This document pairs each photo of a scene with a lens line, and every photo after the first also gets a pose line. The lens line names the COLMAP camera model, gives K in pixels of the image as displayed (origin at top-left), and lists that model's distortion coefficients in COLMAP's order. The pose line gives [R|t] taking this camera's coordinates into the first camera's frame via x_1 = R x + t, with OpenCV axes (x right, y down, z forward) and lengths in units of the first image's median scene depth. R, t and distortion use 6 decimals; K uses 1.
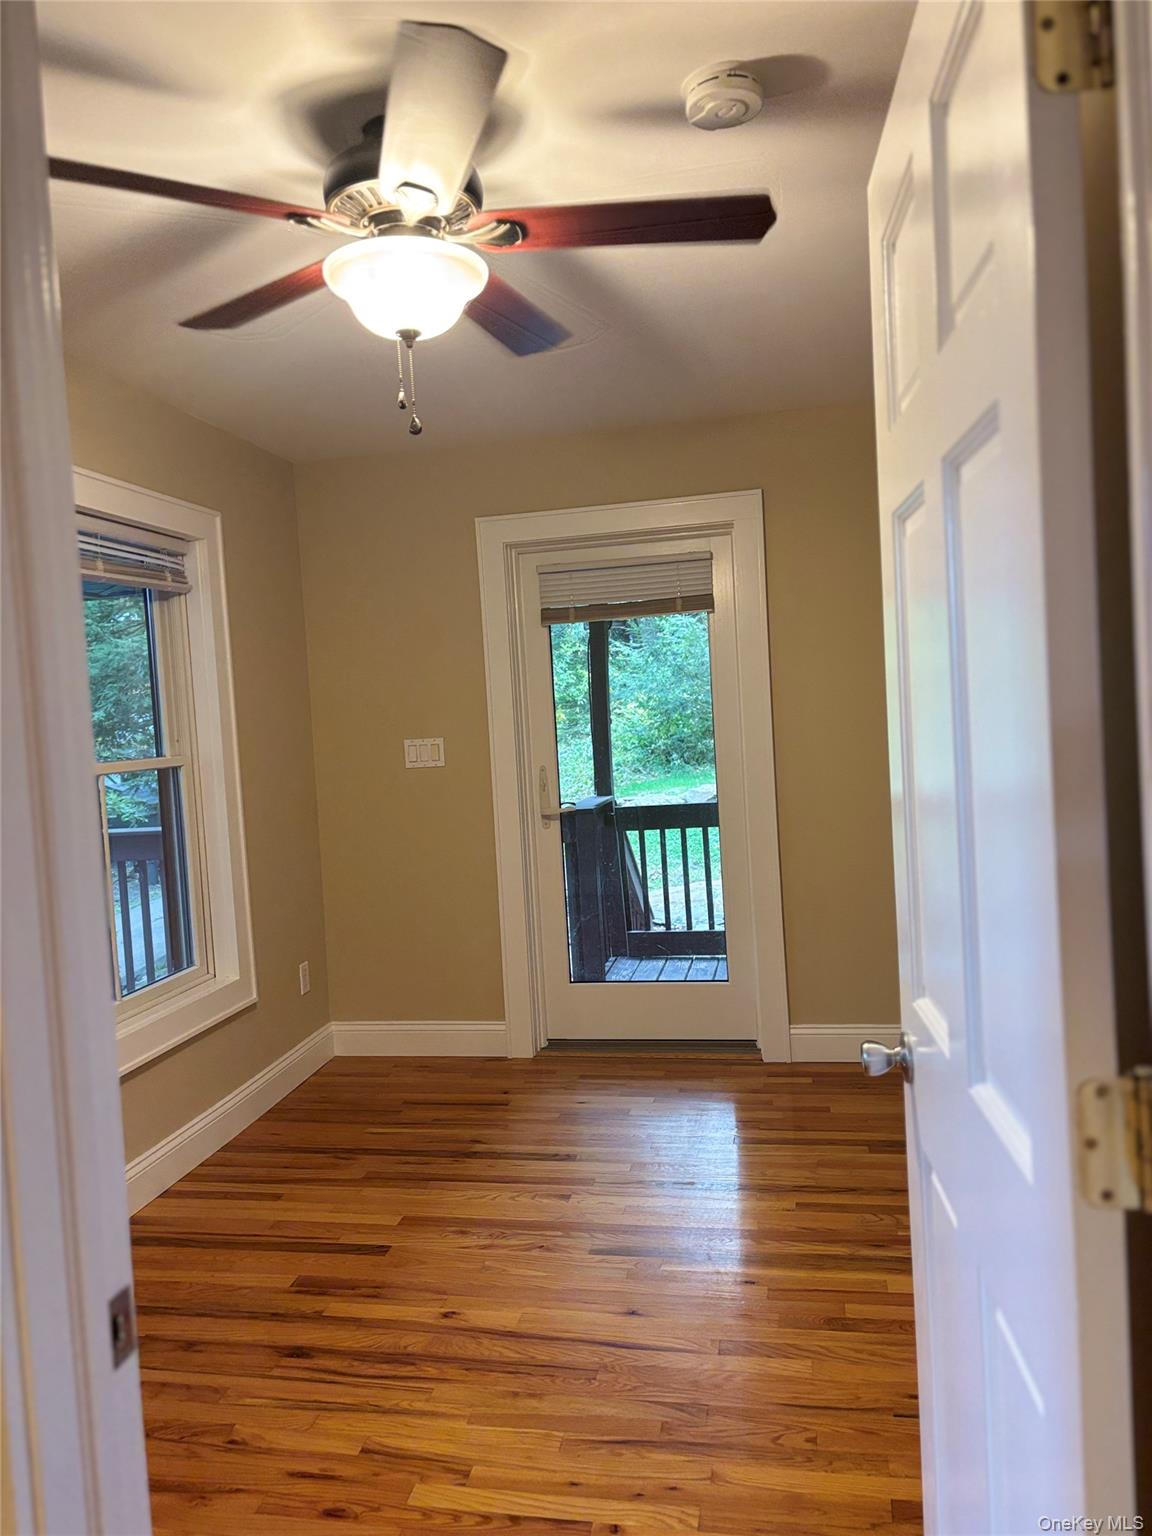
lens RADIAL K [[1107.5, 0, 576.0], [0, 1107.5, 768.0], [0, 0, 1]] dist [-0.003079, -0.004527]
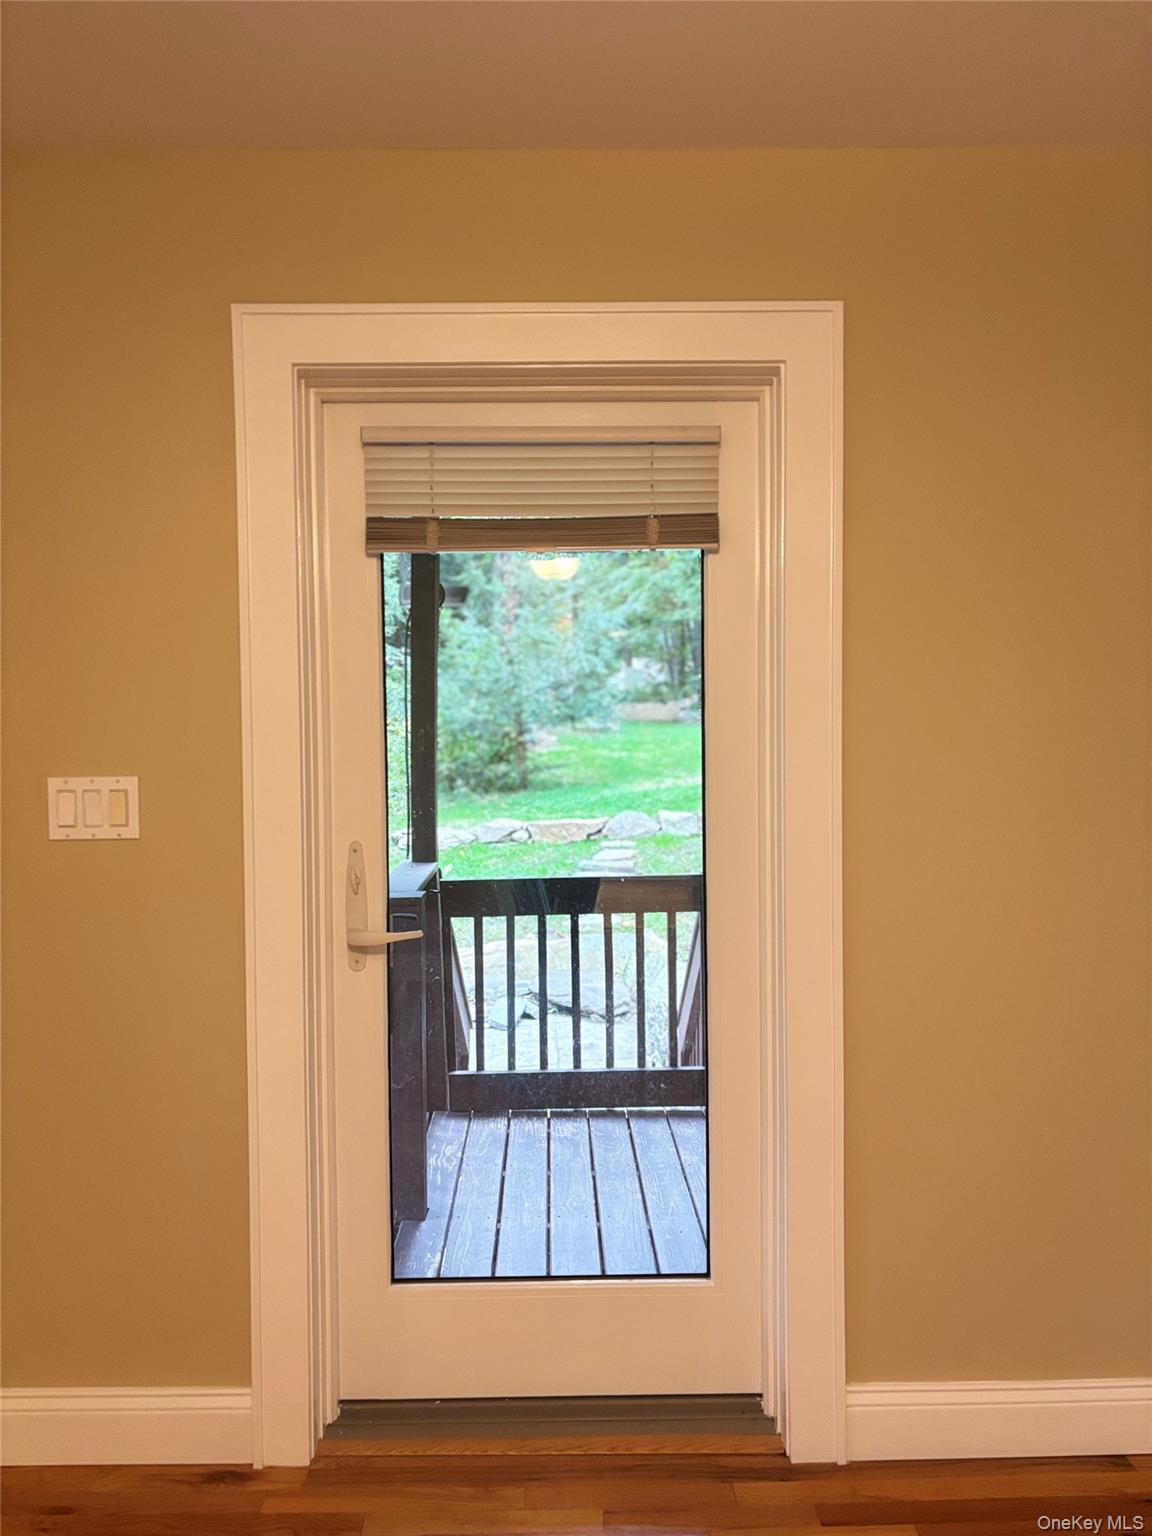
lens RADIAL K [[1107.5, 0, 576.0], [0, 1107.5, 768.0], [0, 0, 1]] dist [-0.003079, -0.004527]
pose [[0.975656, 0.042633, 0.215123, -0.041377], [-0.038789, 0.999004, -0.022060, -0.027510], [-0.215849, 0.013178, 0.976338, 0.508180]]
